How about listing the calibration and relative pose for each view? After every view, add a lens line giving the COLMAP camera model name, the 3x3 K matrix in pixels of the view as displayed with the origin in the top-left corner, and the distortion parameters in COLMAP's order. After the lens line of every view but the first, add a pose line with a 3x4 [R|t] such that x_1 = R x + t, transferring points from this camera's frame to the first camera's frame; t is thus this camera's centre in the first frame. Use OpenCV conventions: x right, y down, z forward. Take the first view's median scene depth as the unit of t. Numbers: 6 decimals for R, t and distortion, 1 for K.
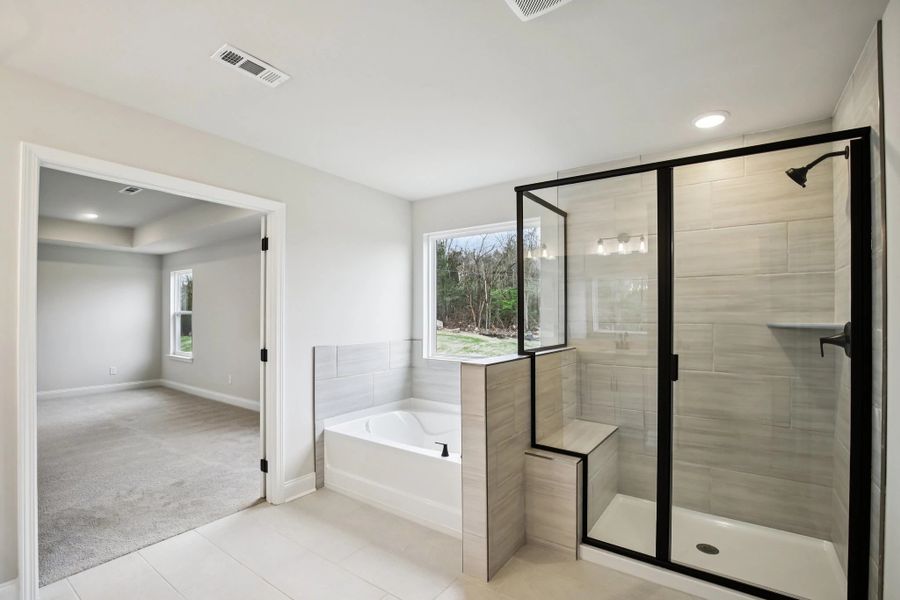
lens RADIAL K [[428.6, 0, 451.9], [0, 428.6, 305.3], [0, 0, 1]] dist [-0.019693, -0.000317]
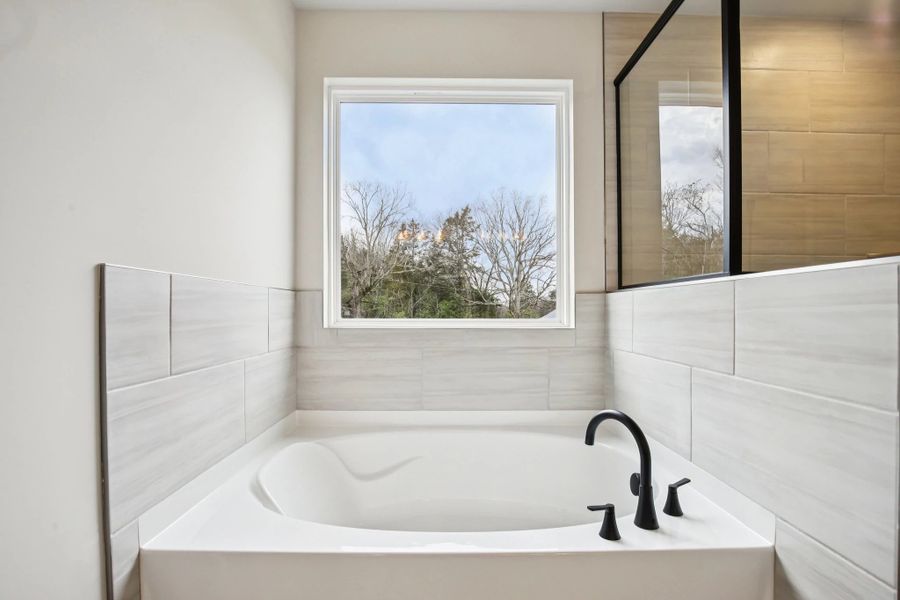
lens RADIAL K [[428.6, 0, 450.0], [0, 428.6, 306.6], [0, 0, 1]] dist [-0.019693, -0.000317]
pose [[0.803536, 0.007279, 0.595211, -0.242987], [-0.014166, 0.999876, 0.006896, 0.093881], [-0.595087, -0.013972, 0.803540, 0.516694]]
